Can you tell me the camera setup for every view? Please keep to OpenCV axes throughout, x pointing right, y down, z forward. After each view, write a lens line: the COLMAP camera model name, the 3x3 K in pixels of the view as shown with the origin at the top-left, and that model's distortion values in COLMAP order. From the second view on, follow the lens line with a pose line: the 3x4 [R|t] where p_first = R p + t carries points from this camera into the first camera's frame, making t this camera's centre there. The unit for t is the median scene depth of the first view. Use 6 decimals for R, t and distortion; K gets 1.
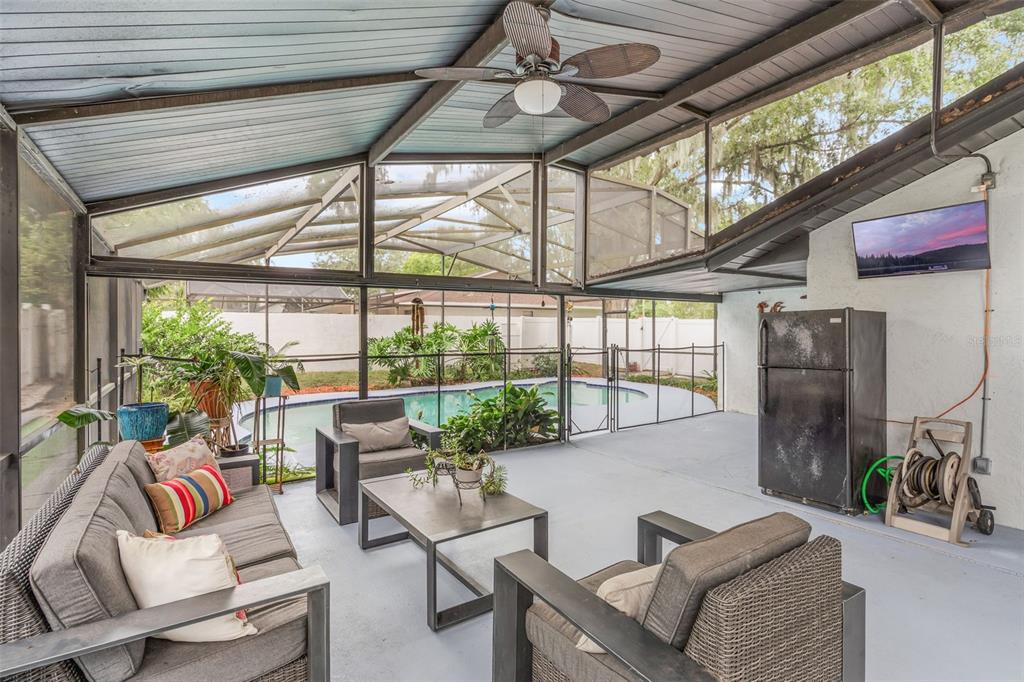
lens RADIAL K [[480.0, 0, 512.0], [0, 480.0, 341.0], [0, 0, 1]] dist [0.003035, 0.000161]
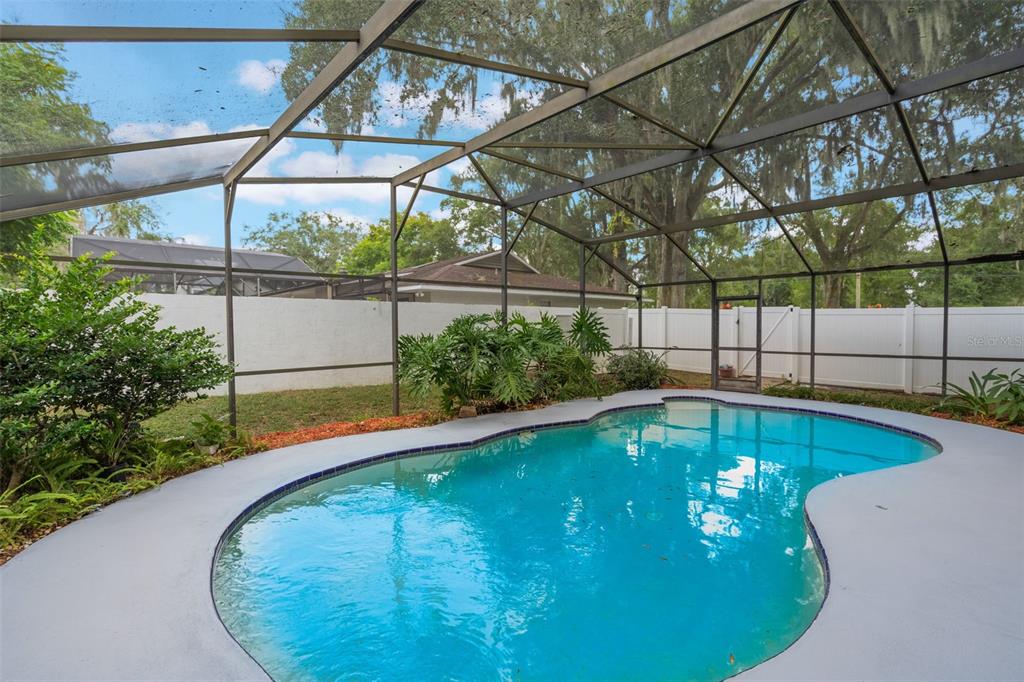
lens RADIAL K [[480.0, 0, 512.0], [0, 480.0, 341.0], [0, 0, 1]] dist [0.003035, 0.000161]
pose [[0.991730, -0.006331, 0.128187, -0.229272], [0.005129, 0.999940, 0.009709, -0.005184], [-0.128241, -0.008972, 0.991702, 0.370832]]
